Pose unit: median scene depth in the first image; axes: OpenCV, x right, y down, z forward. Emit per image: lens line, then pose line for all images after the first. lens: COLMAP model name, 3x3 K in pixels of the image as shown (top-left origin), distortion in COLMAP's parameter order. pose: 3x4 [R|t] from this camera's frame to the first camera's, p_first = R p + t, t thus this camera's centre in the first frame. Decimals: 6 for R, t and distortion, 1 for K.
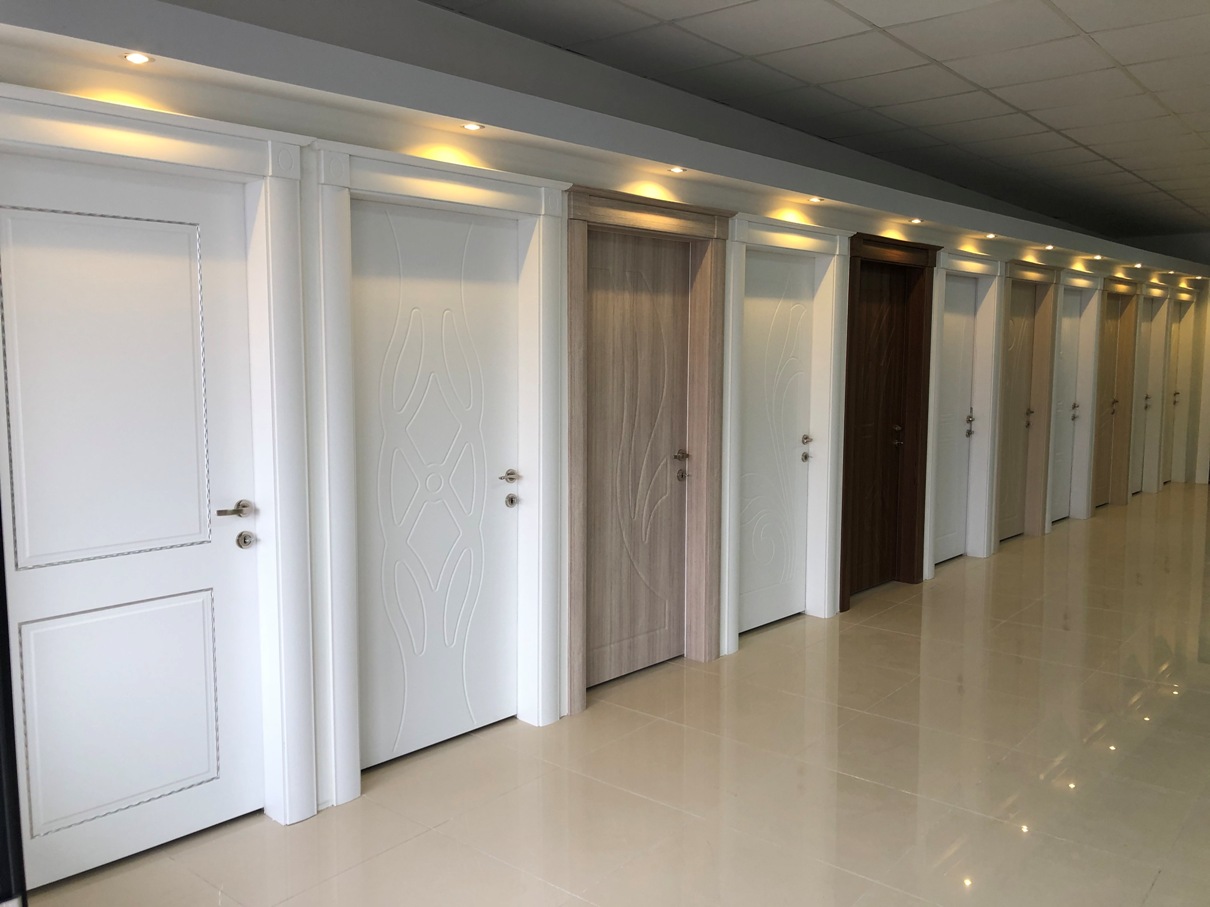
lens RADIAL K [[992.4, 0, 598.5], [0, 992.4, 439.2], [0, 0, 1]] dist [0.138544, -0.333585]
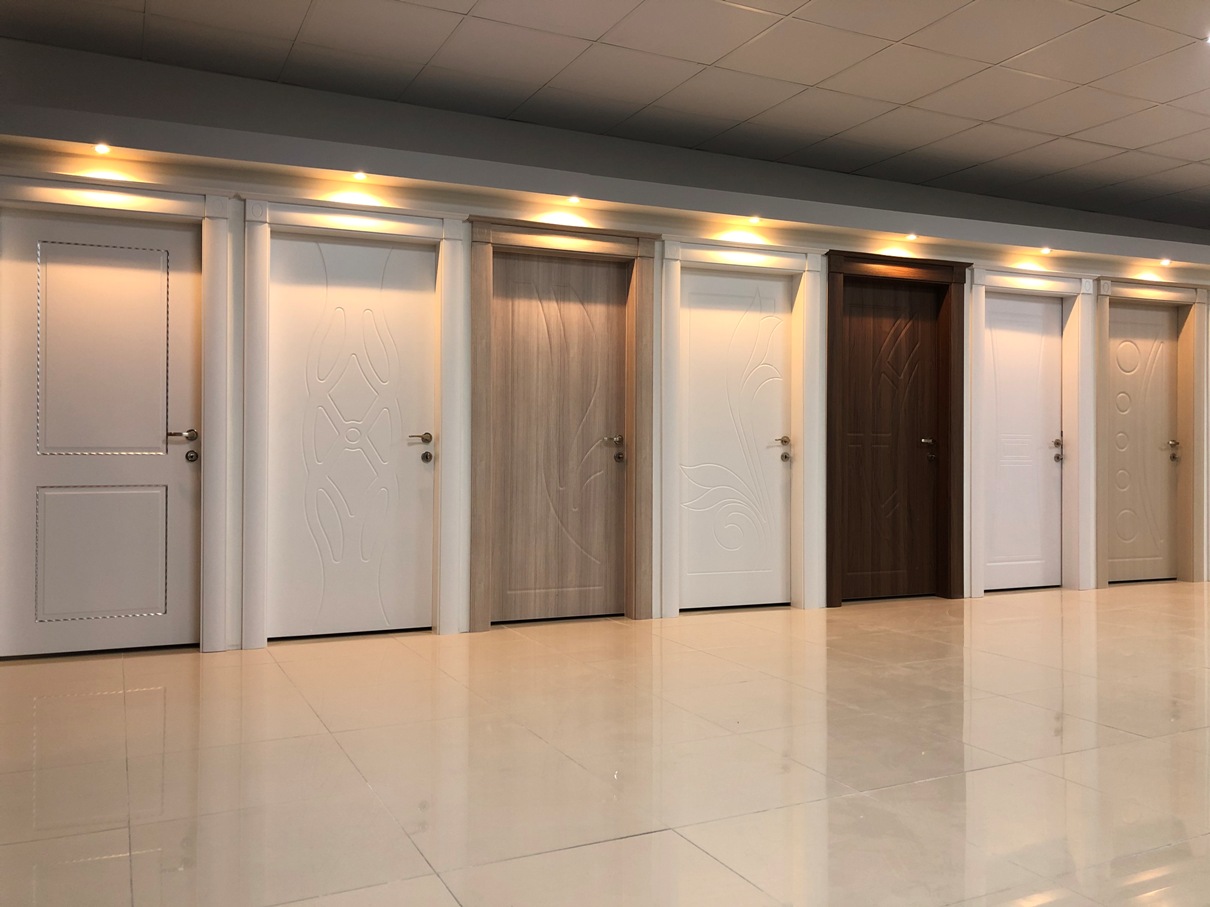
lens RADIAL K [[992.4, 0, 598.5], [0, 992.4, 439.2], [0, 0, 1]] dist [0.138544, -0.333585]
pose [[0.908417, 0.011897, -0.417896, 0.568458], [-0.049286, 0.995672, -0.078791, 0.112289], [0.415150, 0.092172, 0.905072, -0.080909]]
